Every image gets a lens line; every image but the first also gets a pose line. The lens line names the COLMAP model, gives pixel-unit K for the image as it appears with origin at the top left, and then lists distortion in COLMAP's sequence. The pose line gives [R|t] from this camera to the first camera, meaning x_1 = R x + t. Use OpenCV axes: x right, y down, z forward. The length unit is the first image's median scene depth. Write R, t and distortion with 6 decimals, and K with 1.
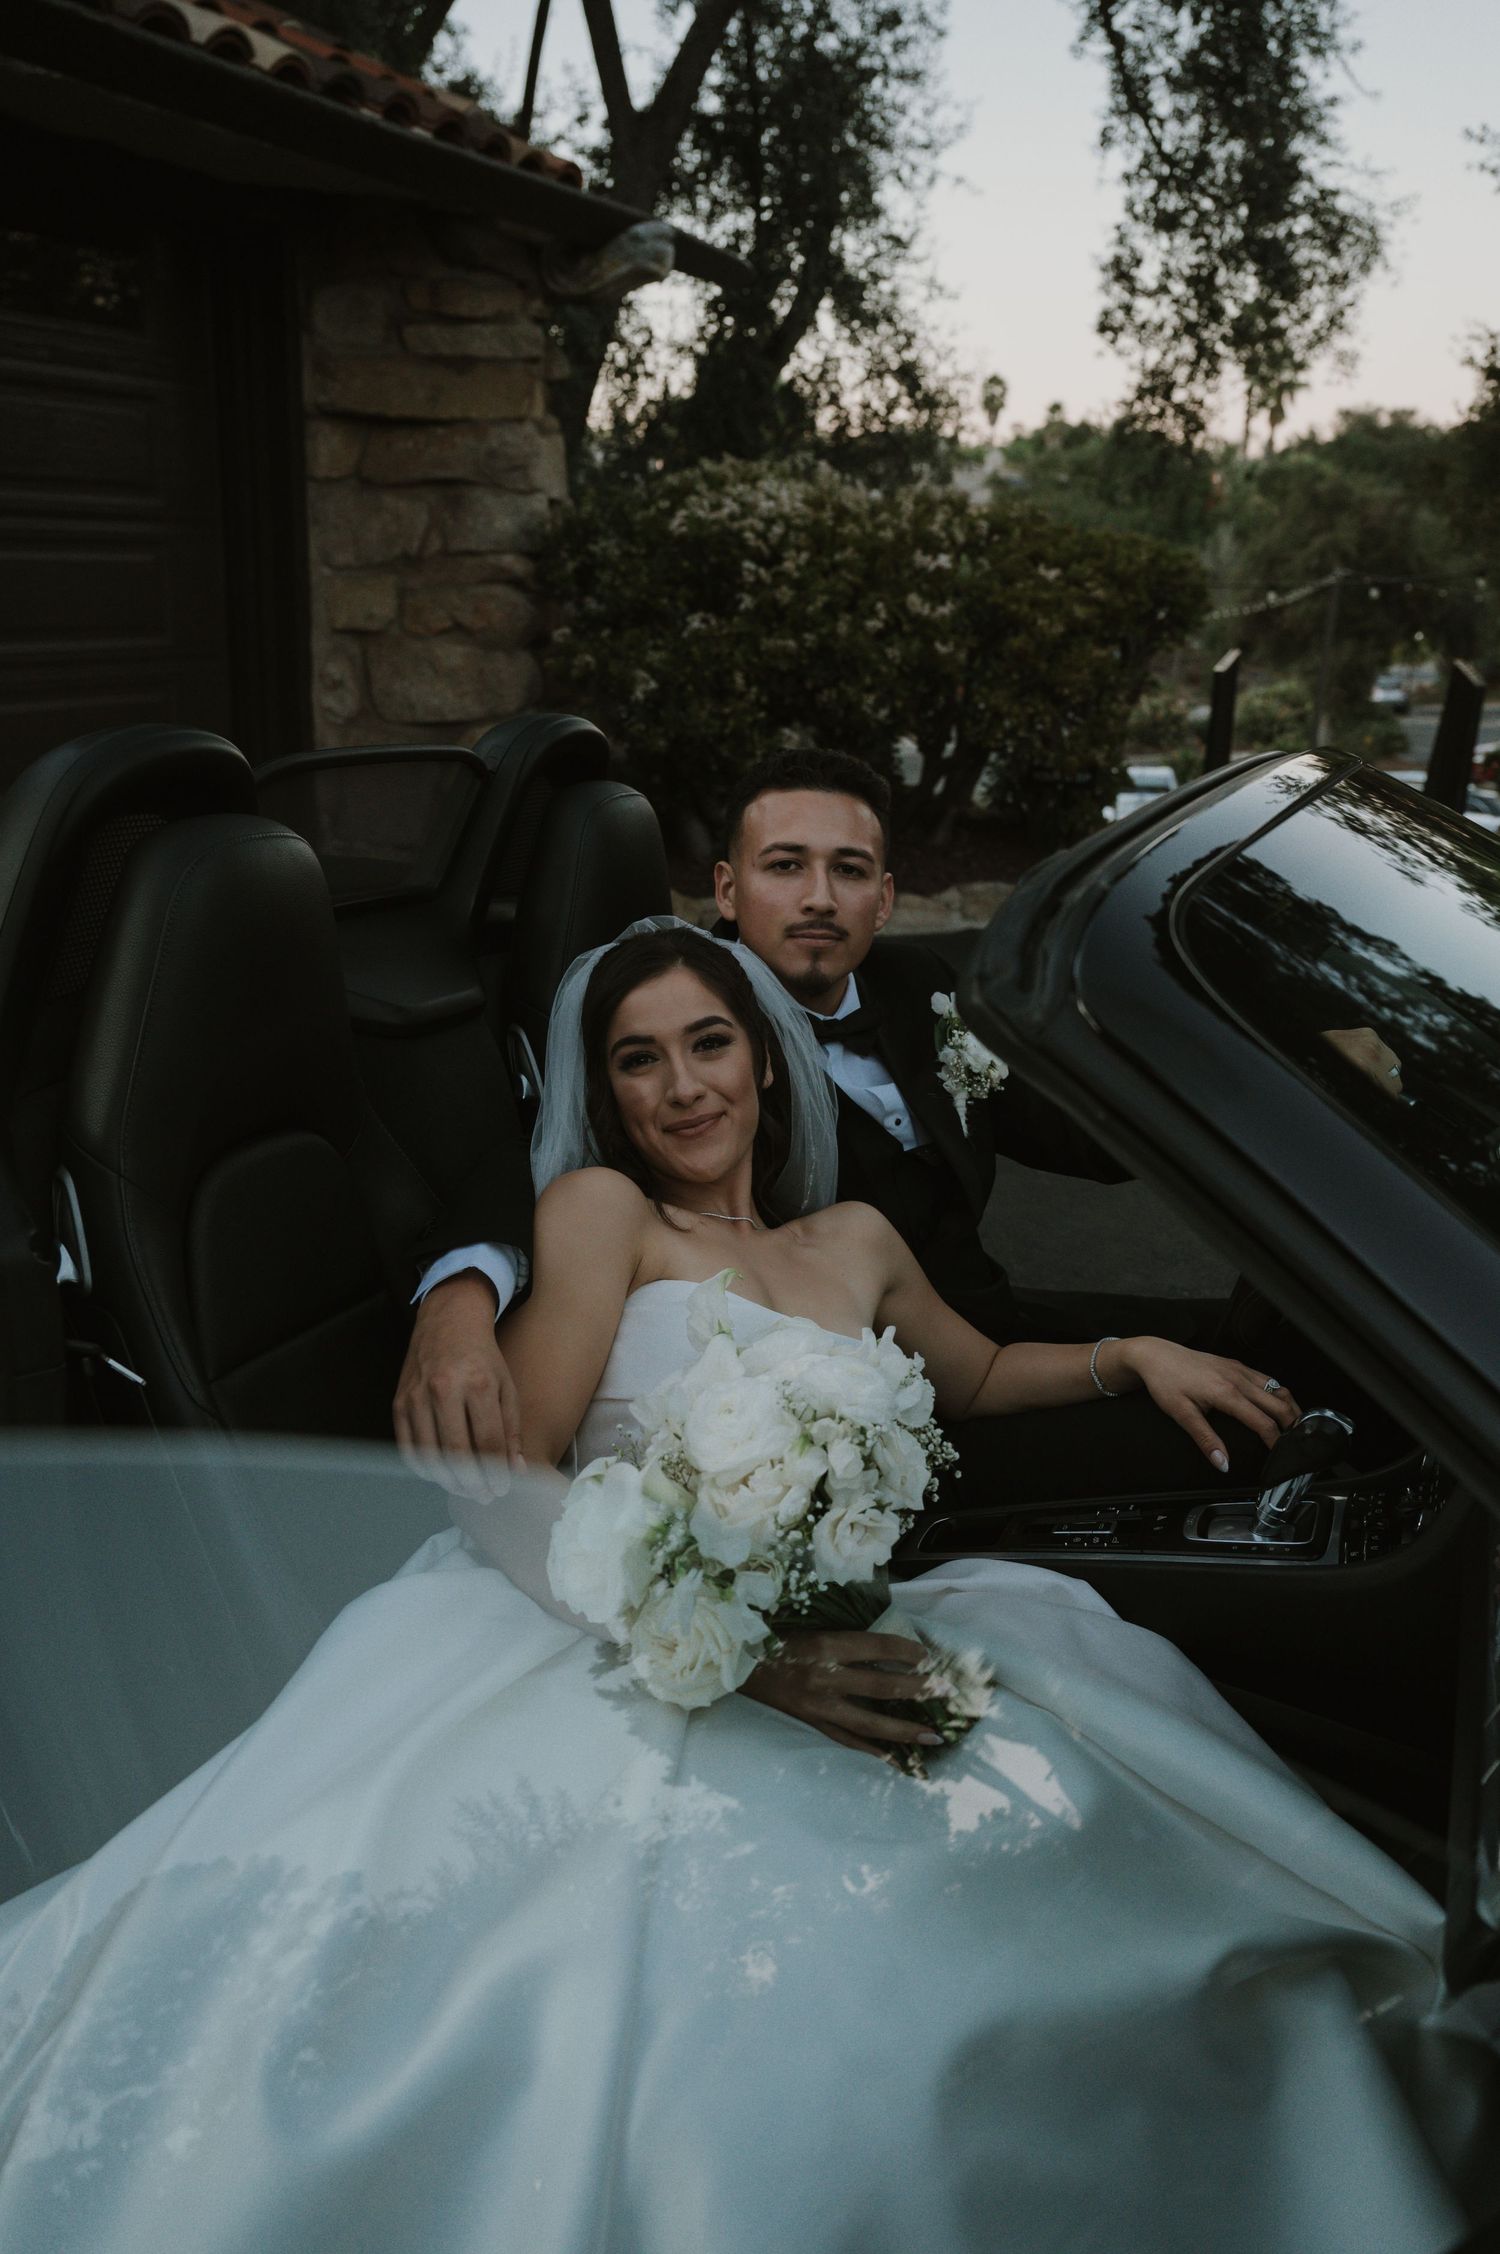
lens RADIAL K [[1805.8, 0, 750.0], [0, 1805.8, 1127.0], [0, 0, 1]] dist [-0.001890, -0.001469]
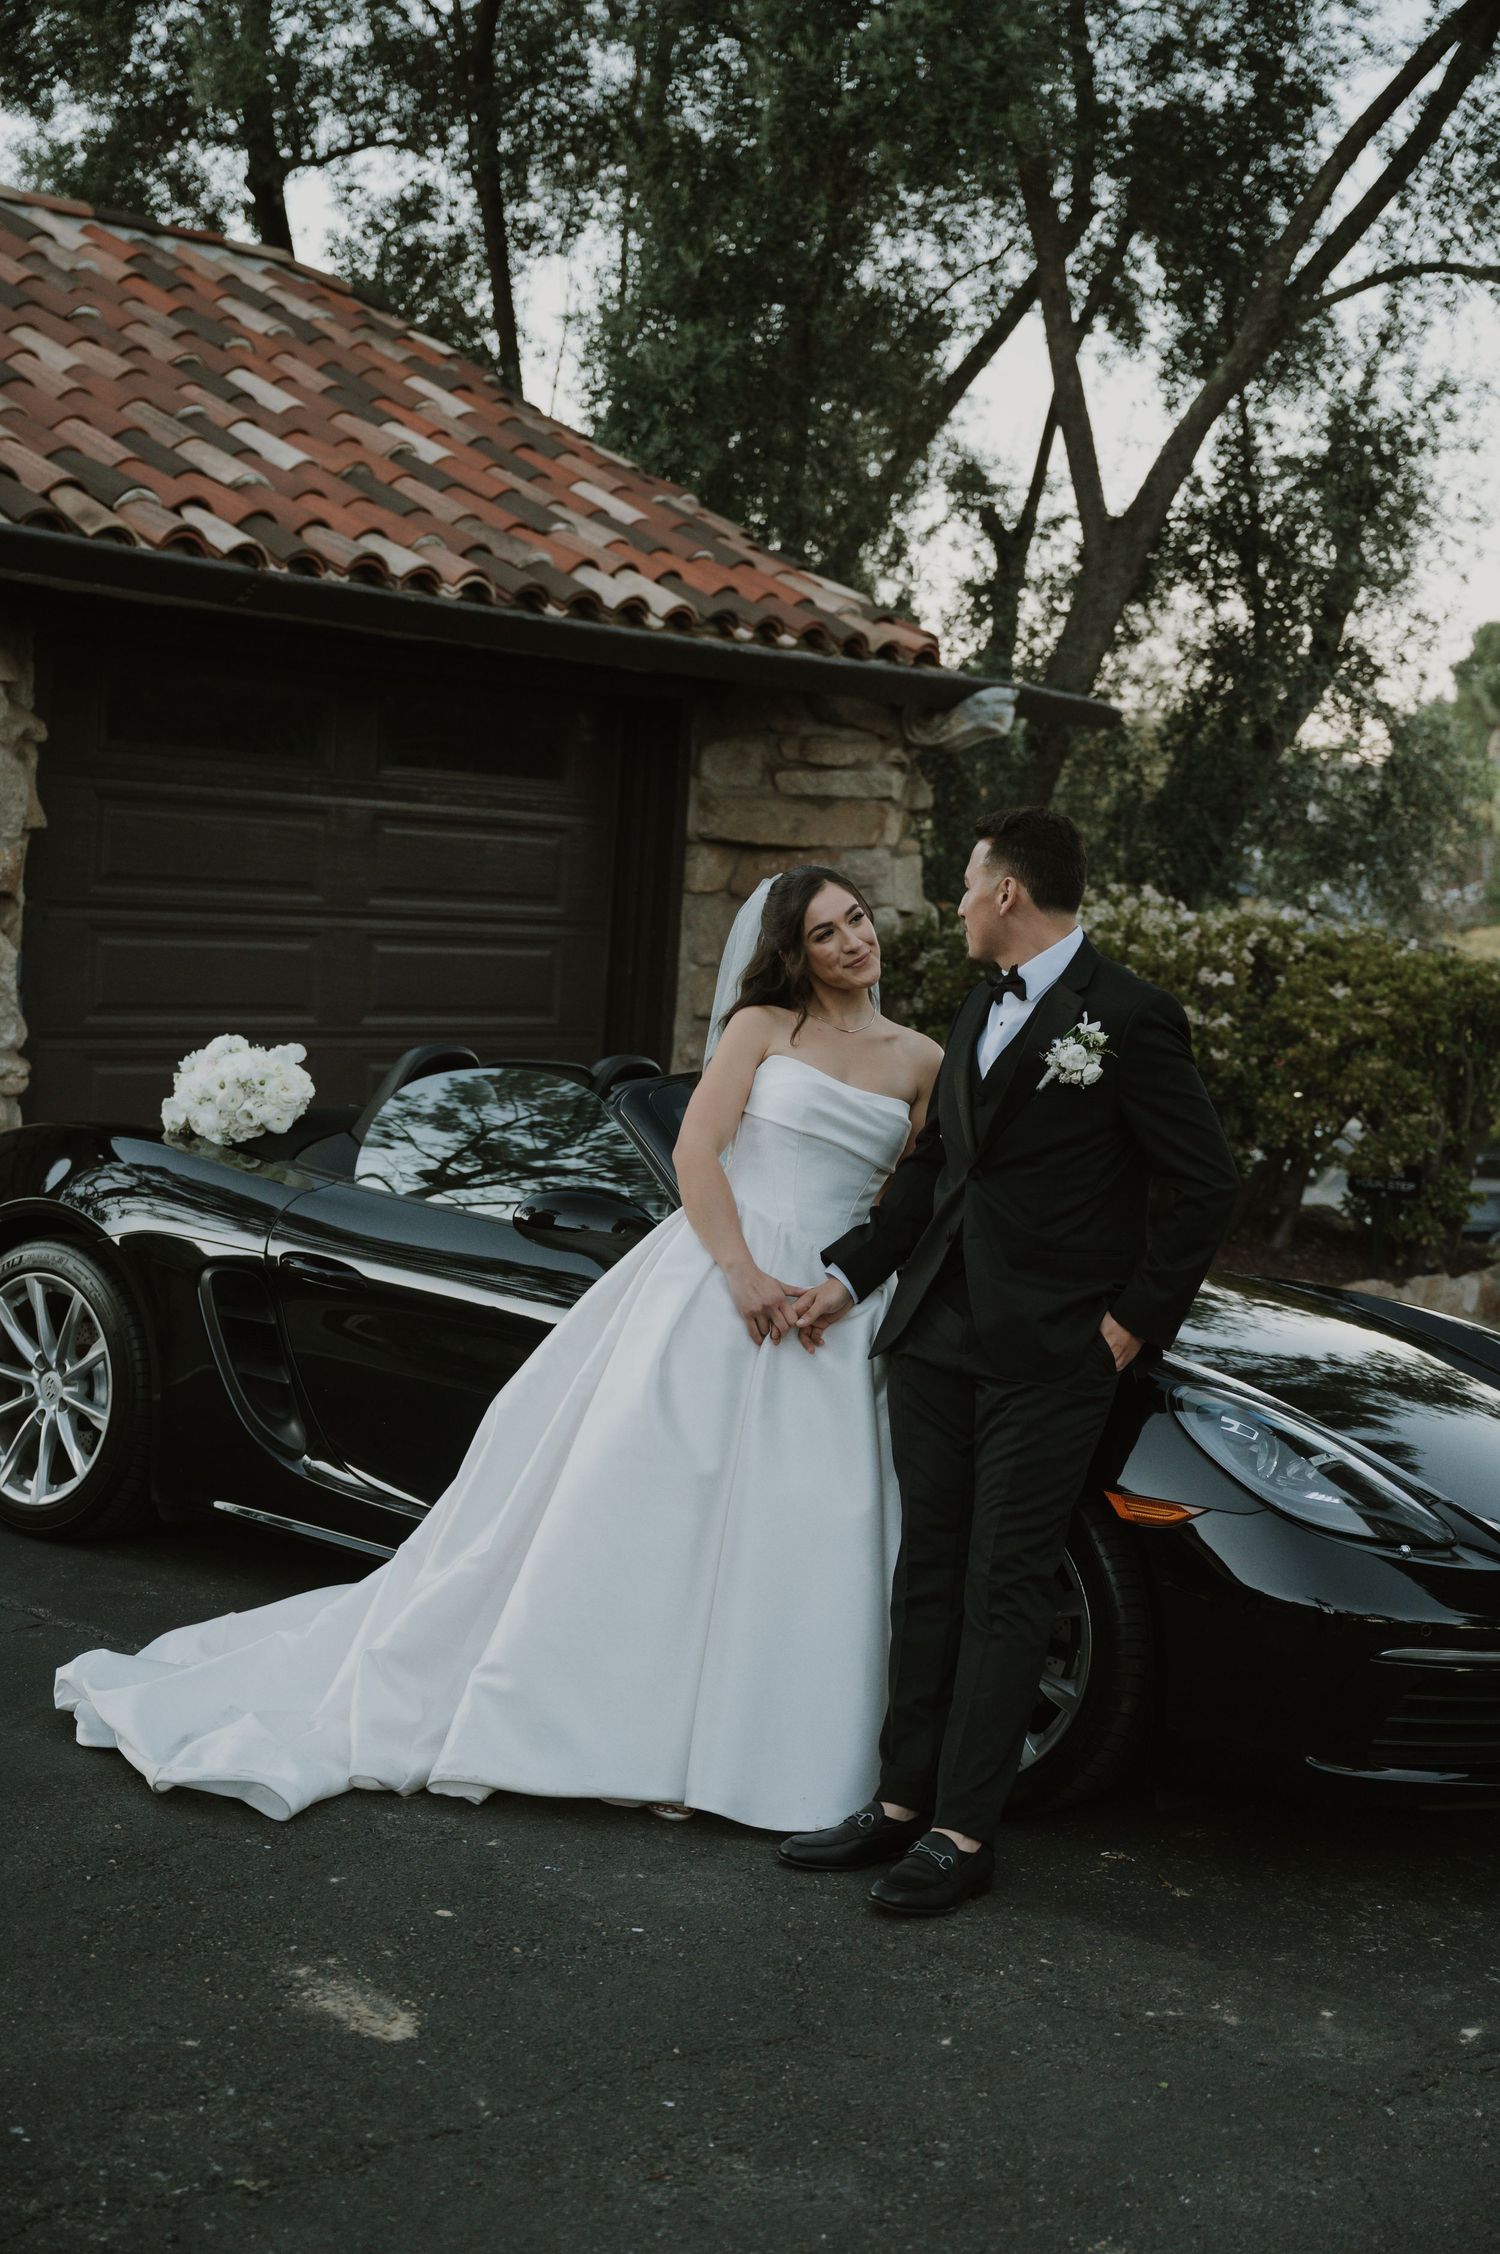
lens RADIAL K [[2637.4, 0, 750.0], [0, 2637.4, 1127.0], [0, 0, 1]] dist [0.000485, -0.000109]
pose [[0.964726, 0.049782, -0.258504, 0.246521], [-0.107647, 0.970708, -0.214797, 0.153125], [0.240239, 0.235048, 0.941827, -0.569167]]
